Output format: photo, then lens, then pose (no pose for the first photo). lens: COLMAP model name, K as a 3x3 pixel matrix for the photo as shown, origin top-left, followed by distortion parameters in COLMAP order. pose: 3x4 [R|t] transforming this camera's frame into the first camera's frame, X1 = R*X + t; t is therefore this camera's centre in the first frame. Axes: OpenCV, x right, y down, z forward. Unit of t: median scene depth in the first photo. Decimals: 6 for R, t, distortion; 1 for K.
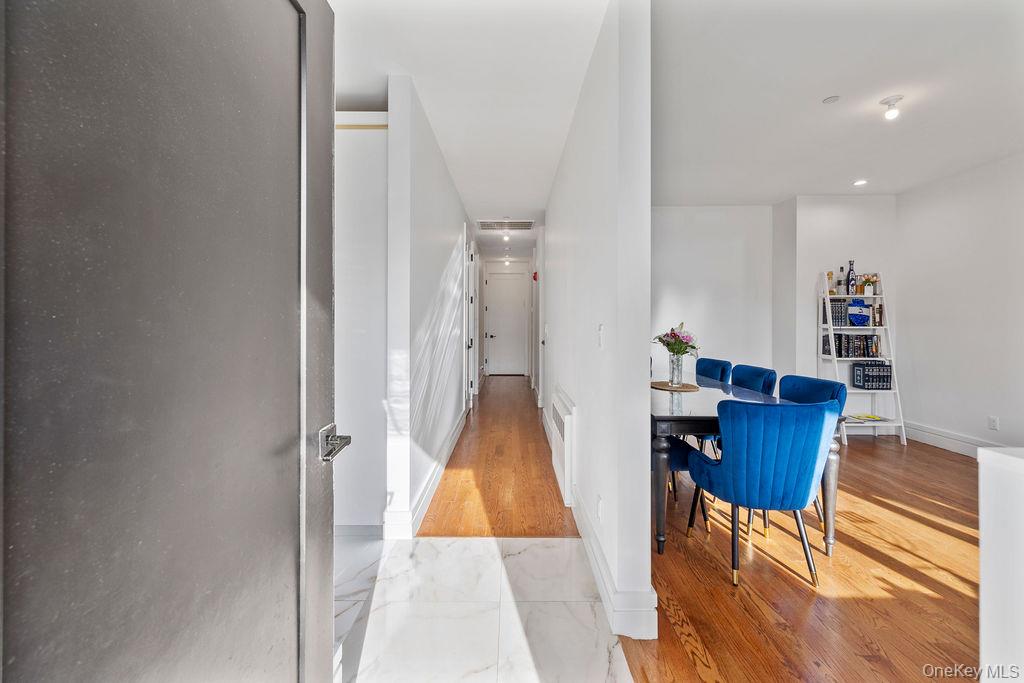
lens RADIAL K [[433.9, 0, 512.1], [0, 433.9, 324.2], [0, 0, 1]] dist [0.003071, 0.000305]
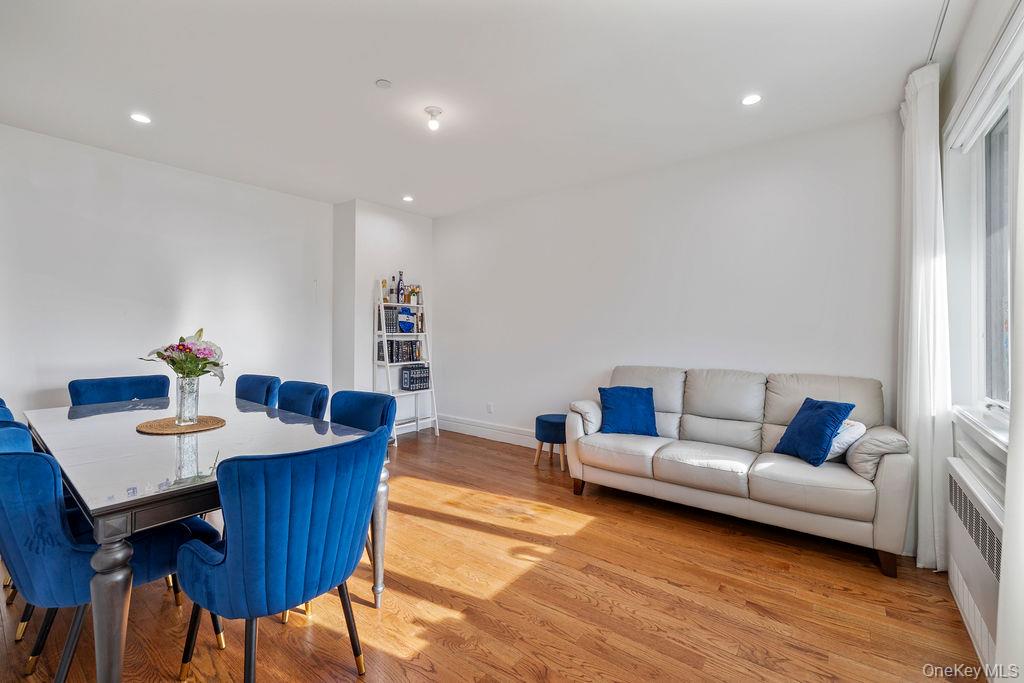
lens RADIAL K [[433.9, 0, 512.1], [0, 433.9, 324.2], [0, 0, 1]] dist [0.003071, 0.000305]
pose [[0.610364, 0.012298, 0.792025, 0.107068], [-0.000790, 0.999888, -0.014917, -0.000819], [-0.792120, 0.008479, 0.610306, 0.138020]]
